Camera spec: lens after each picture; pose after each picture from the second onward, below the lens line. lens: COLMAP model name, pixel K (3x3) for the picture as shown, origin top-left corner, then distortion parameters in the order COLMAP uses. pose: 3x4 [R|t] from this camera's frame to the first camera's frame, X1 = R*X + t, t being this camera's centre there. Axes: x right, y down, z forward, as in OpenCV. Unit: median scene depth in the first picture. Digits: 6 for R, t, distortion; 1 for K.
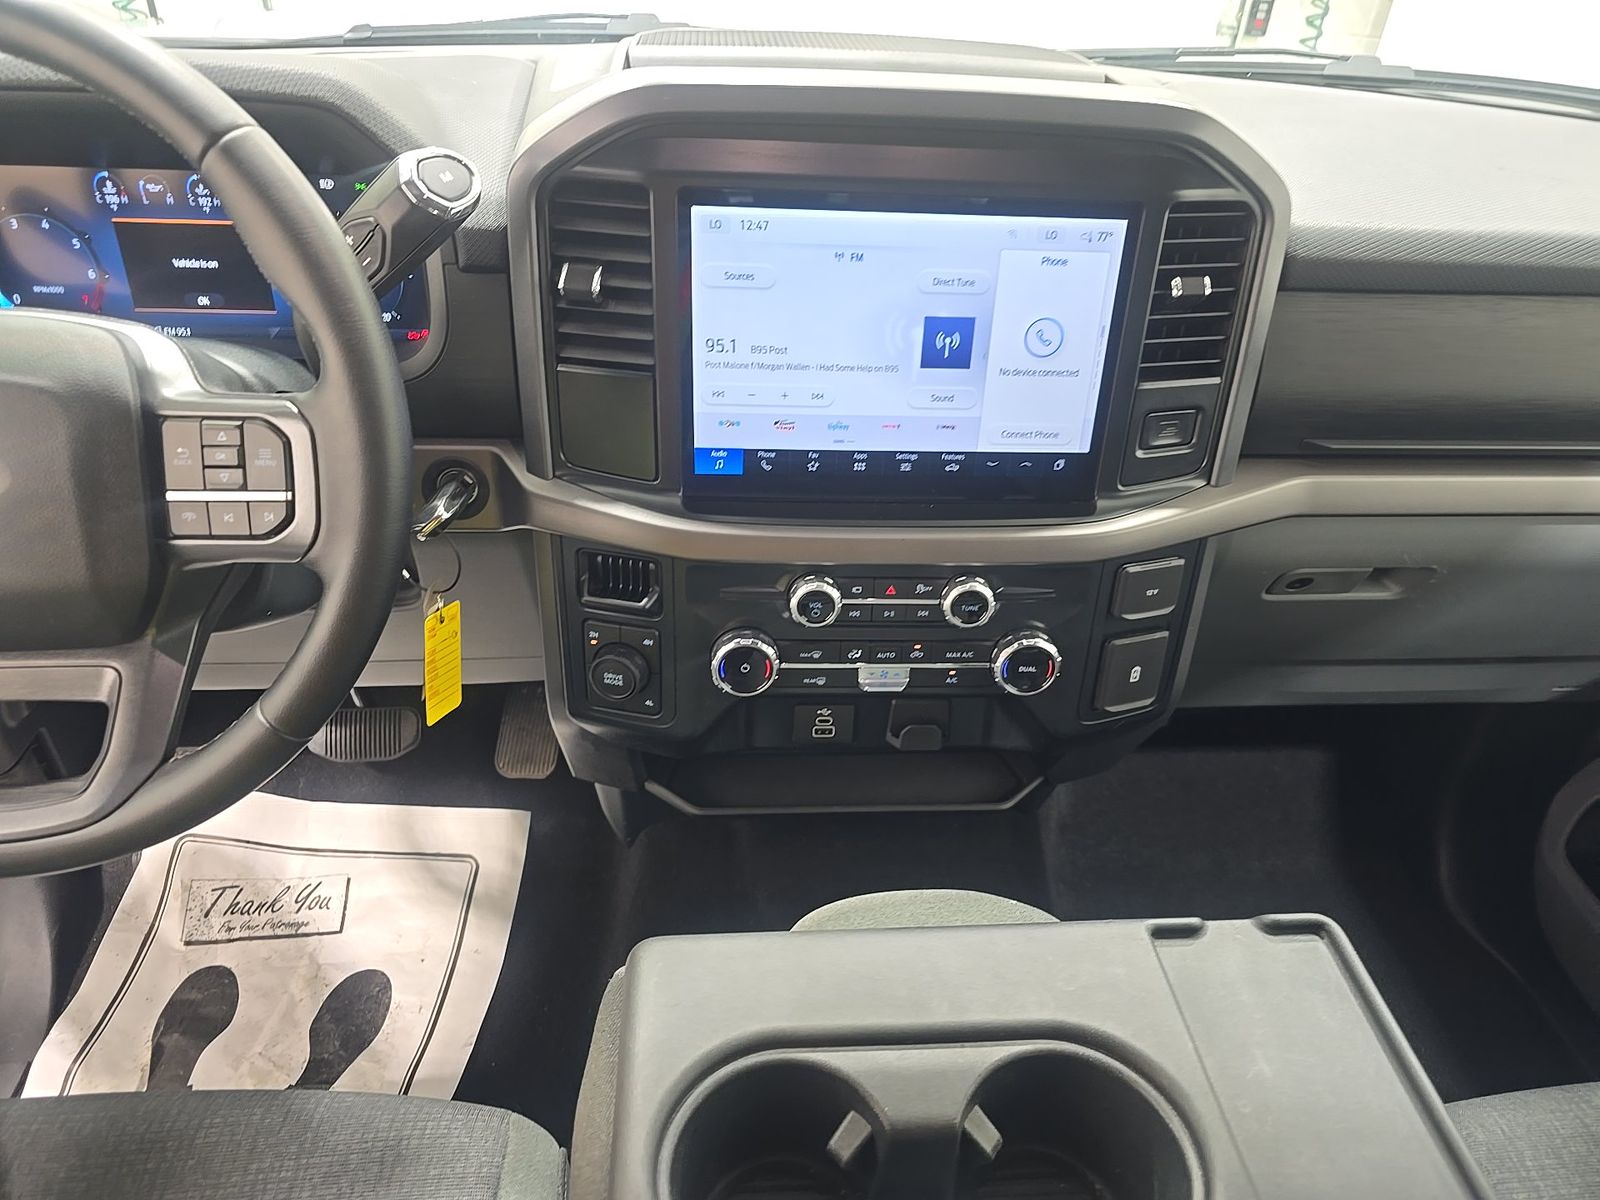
lens RADIAL K [[1076.0, 0, 800.0], [0, 1076.0, 600.0], [0, 0, 1]] dist [0.018979, -0.021900]
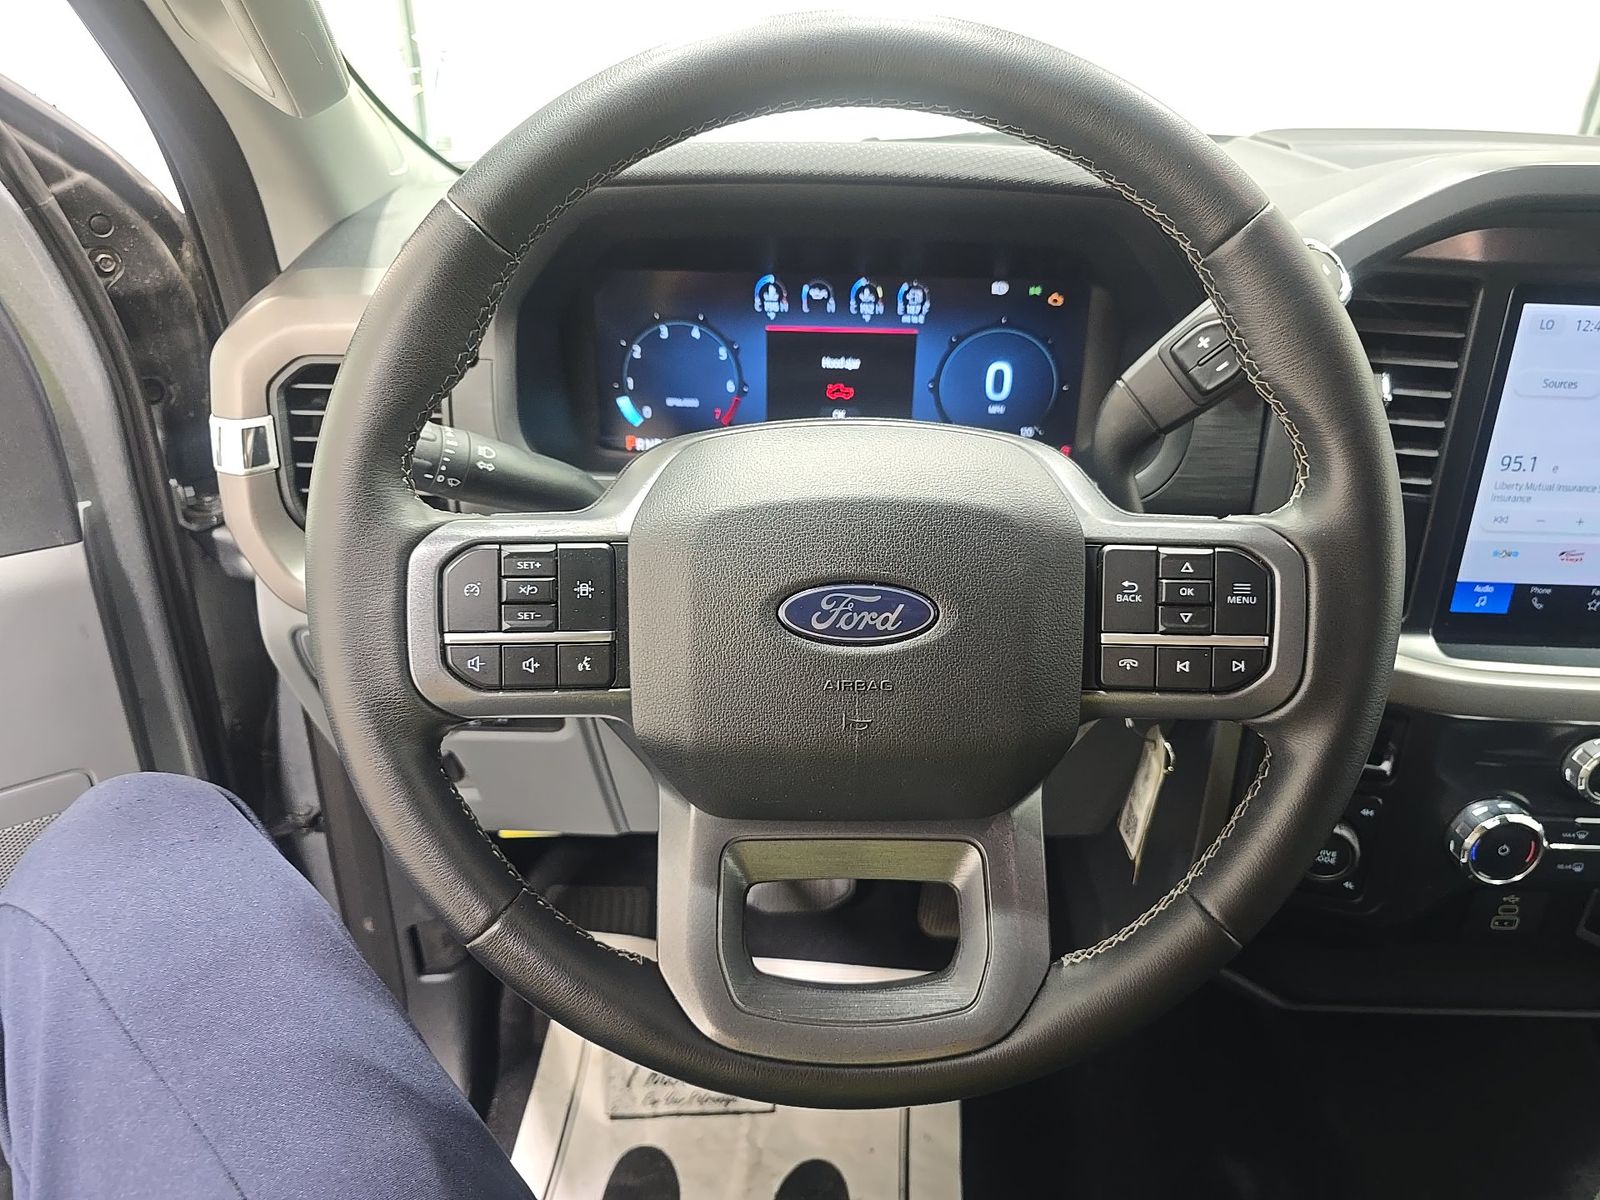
lens RADIAL K [[1076.0, 0, 800.0], [0, 1076.0, 600.0], [0, 0, 1]] dist [0.018979, -0.021900]
pose [[0.996957, 0.014389, -0.076610, -0.537683], [-0.022754, 0.993730, -0.109464, -0.021718], [0.074555, 0.110874, 0.991034, 0.118029]]
